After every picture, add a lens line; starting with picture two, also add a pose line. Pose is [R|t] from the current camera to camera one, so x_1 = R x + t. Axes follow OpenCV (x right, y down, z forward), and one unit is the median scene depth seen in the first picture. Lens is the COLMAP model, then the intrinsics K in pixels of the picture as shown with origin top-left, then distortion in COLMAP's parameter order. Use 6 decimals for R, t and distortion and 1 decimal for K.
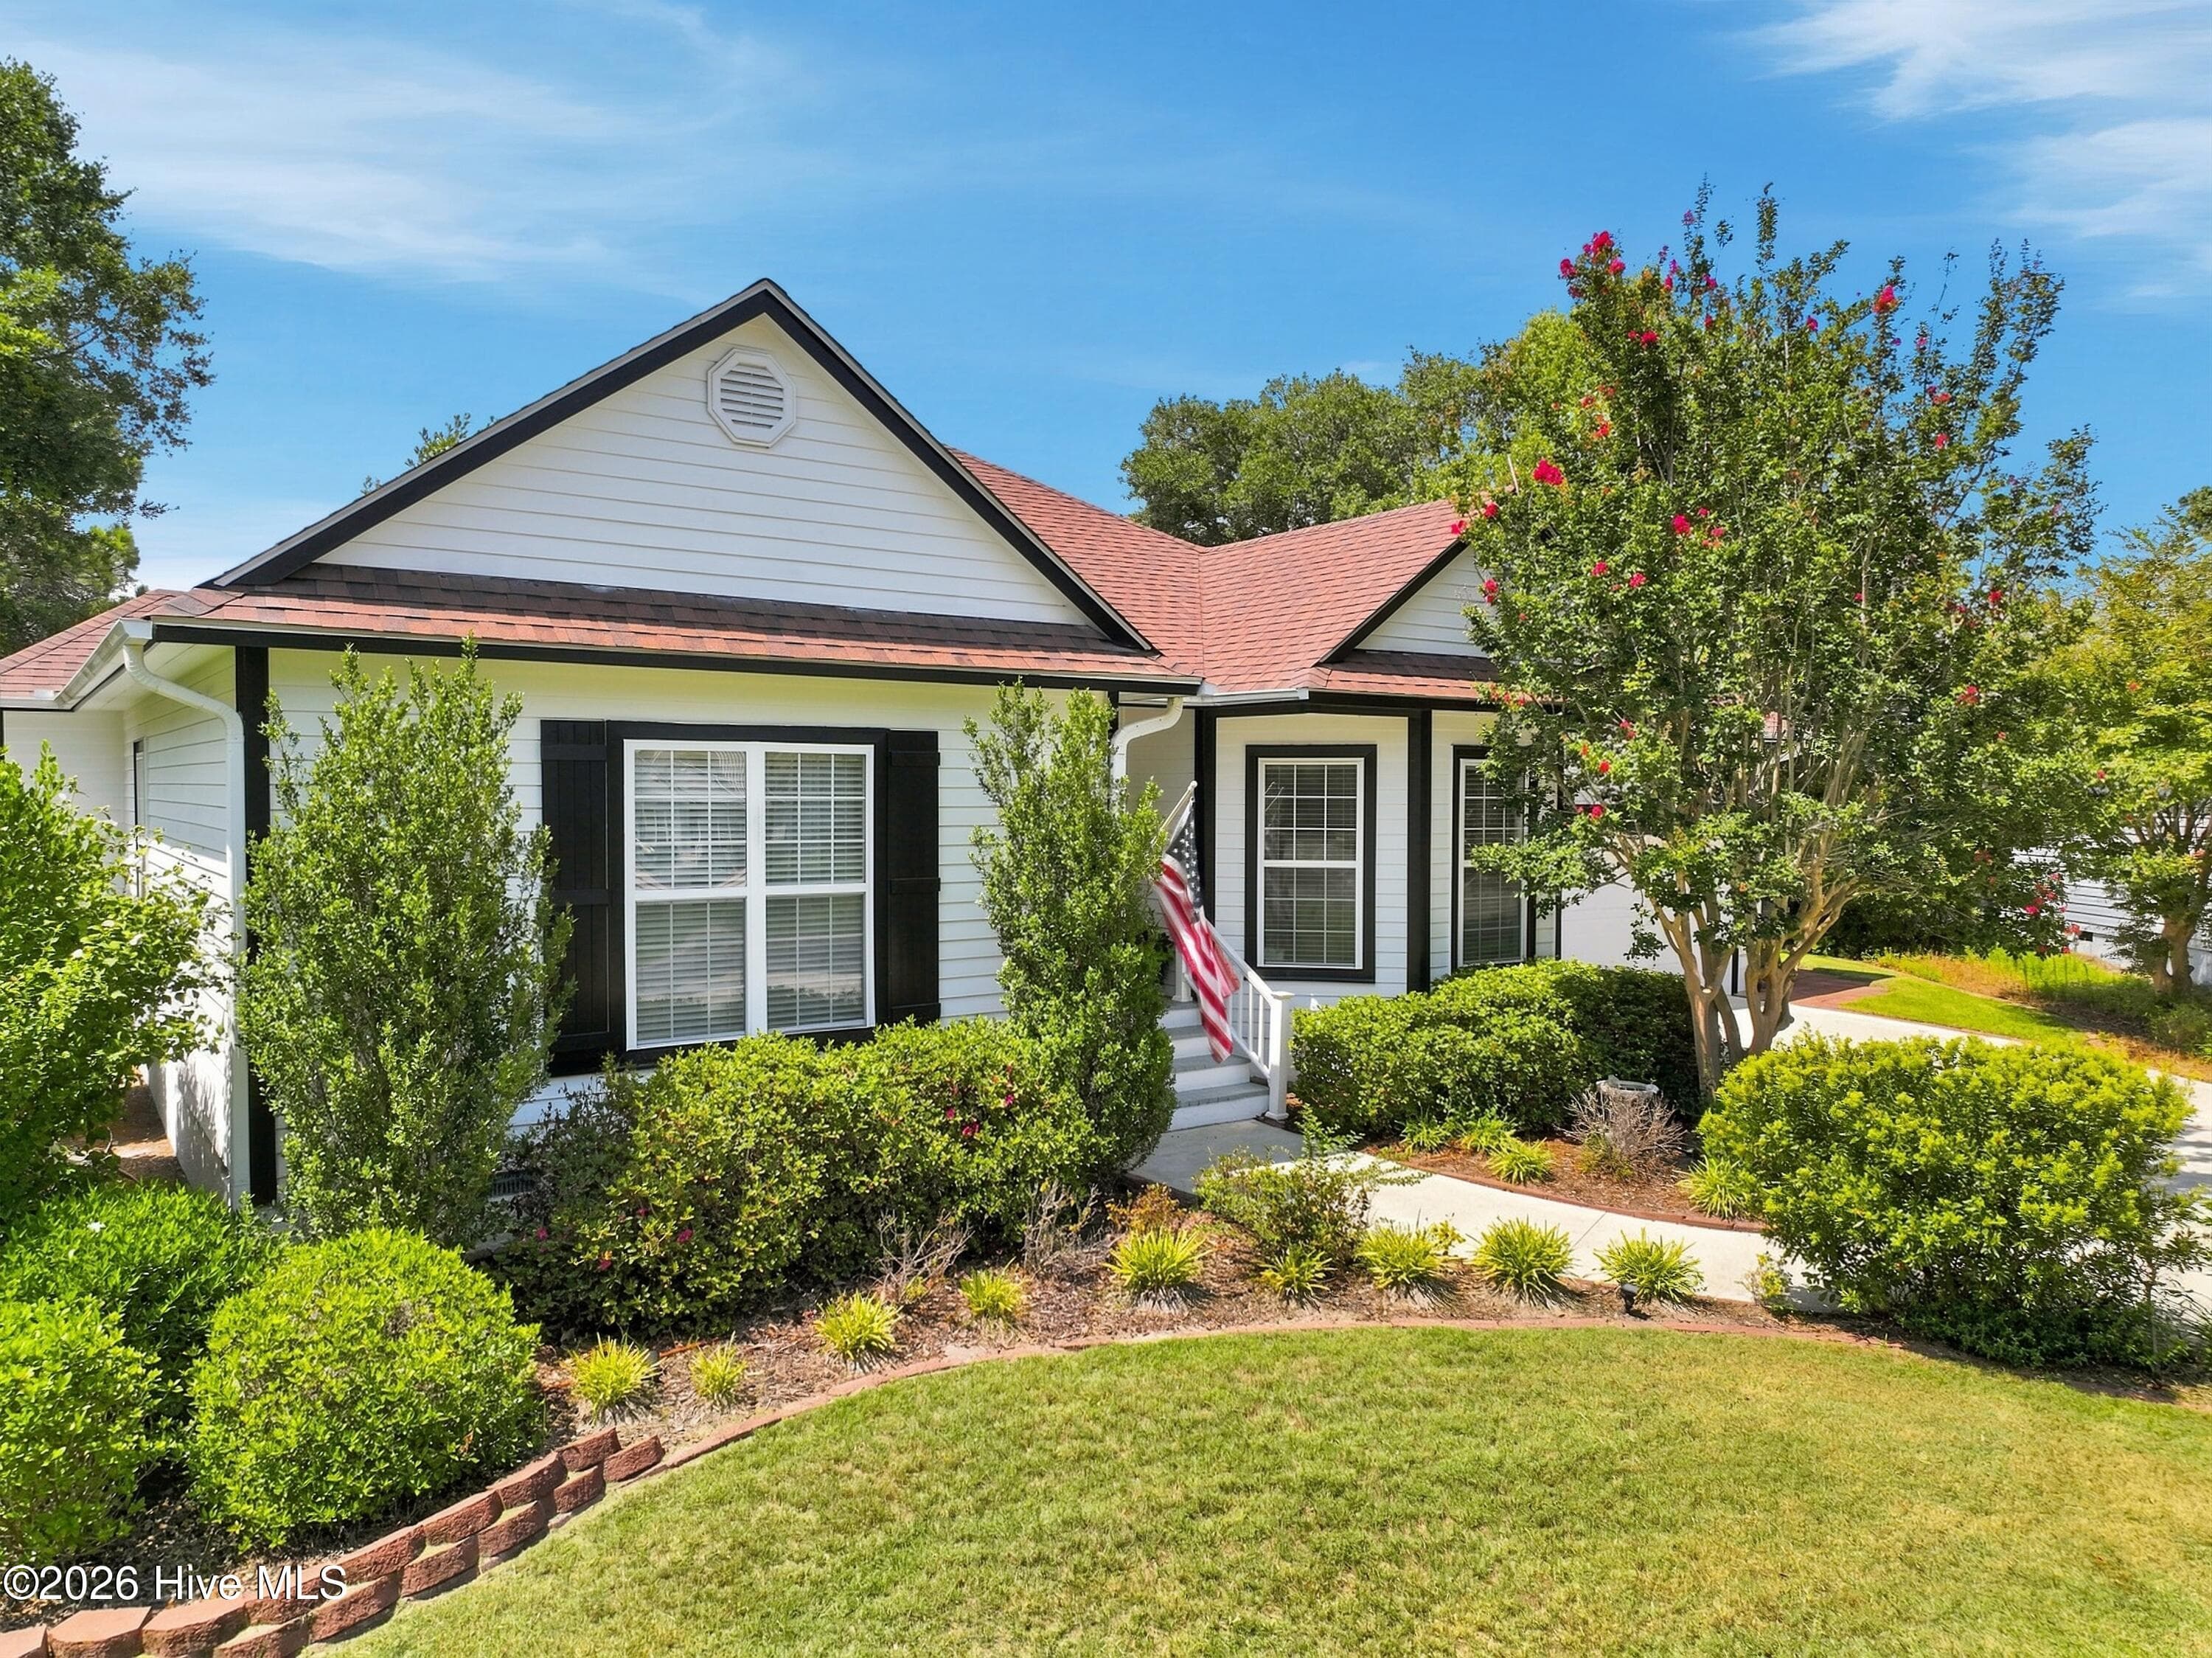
lens RADIAL K [[1552.2, 0, 1106.0], [0, 1552.2, 829.0], [0, 0, 1]] dist [0.000961, 0.016592]
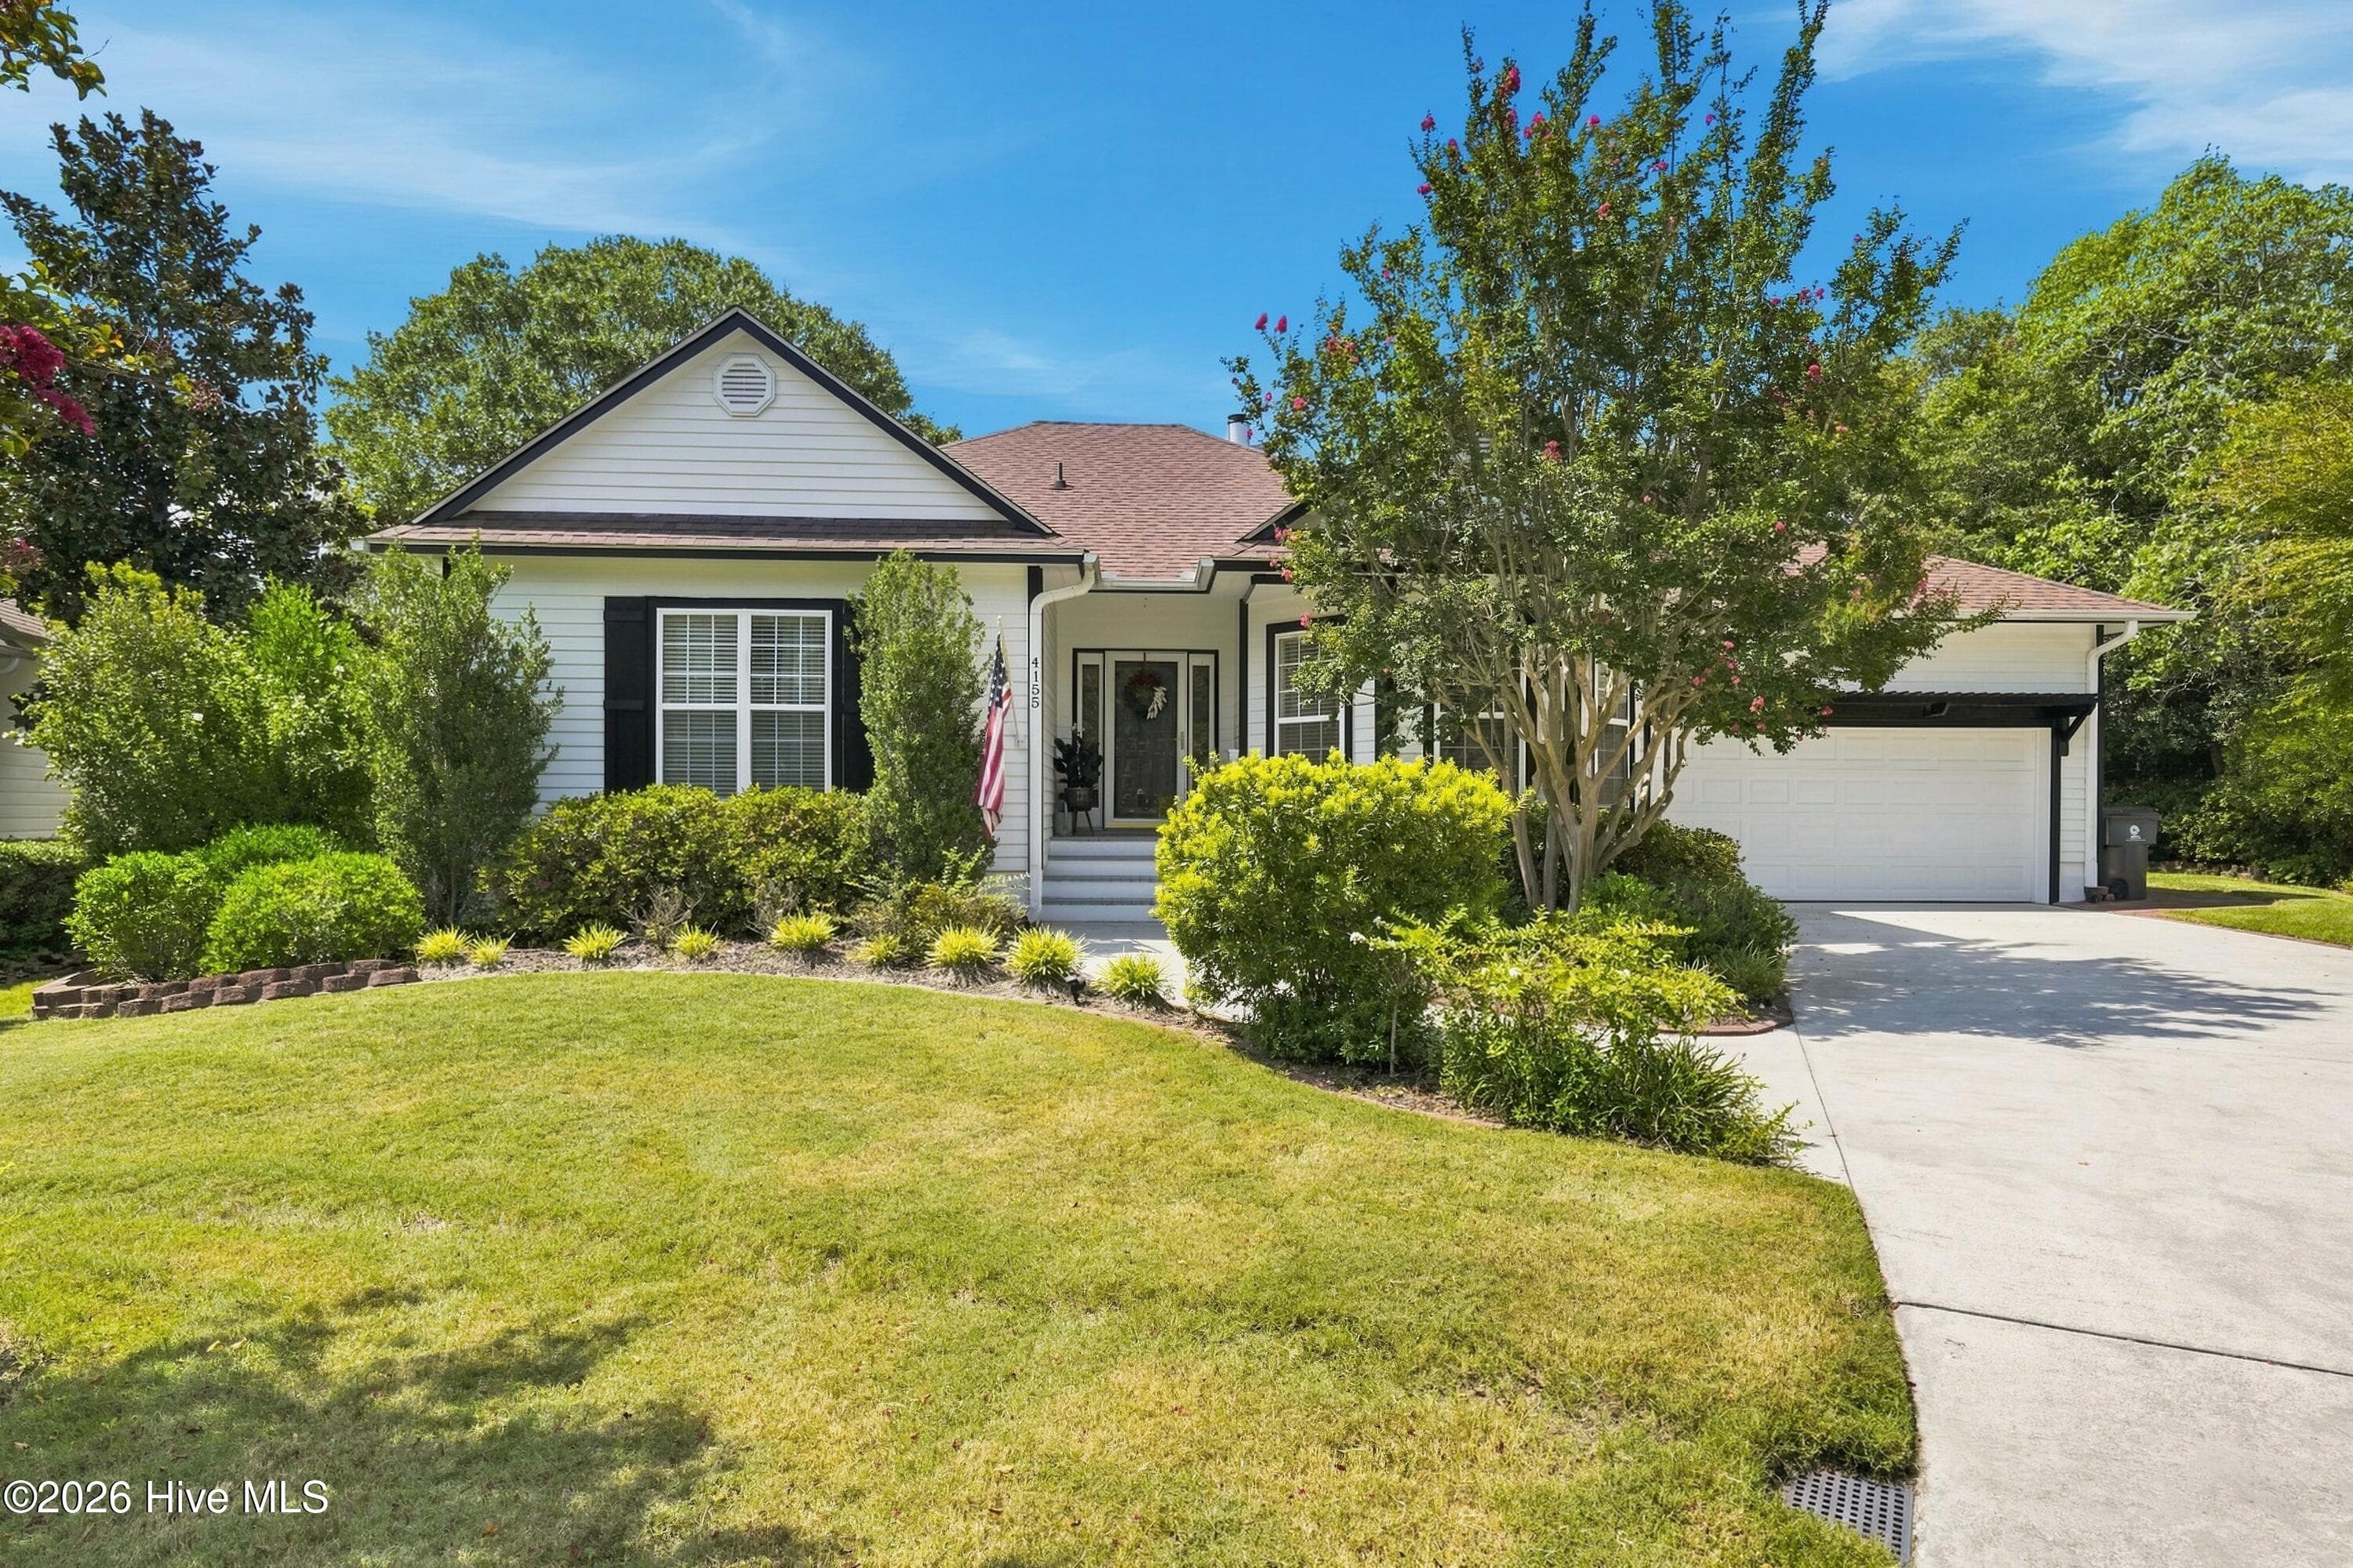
lens RADIAL K [[1224.5, 0, 1185.9], [0, 1224.5, 808.1], [0, 0, 1]] dist [0.009627, 0.000579]
pose [[0.839679, -0.001843, -0.543080, 0.832885], [-0.014885, 0.999540, -0.026408, 0.173362], [0.542879, 0.030258, 0.839266, 0.241347]]
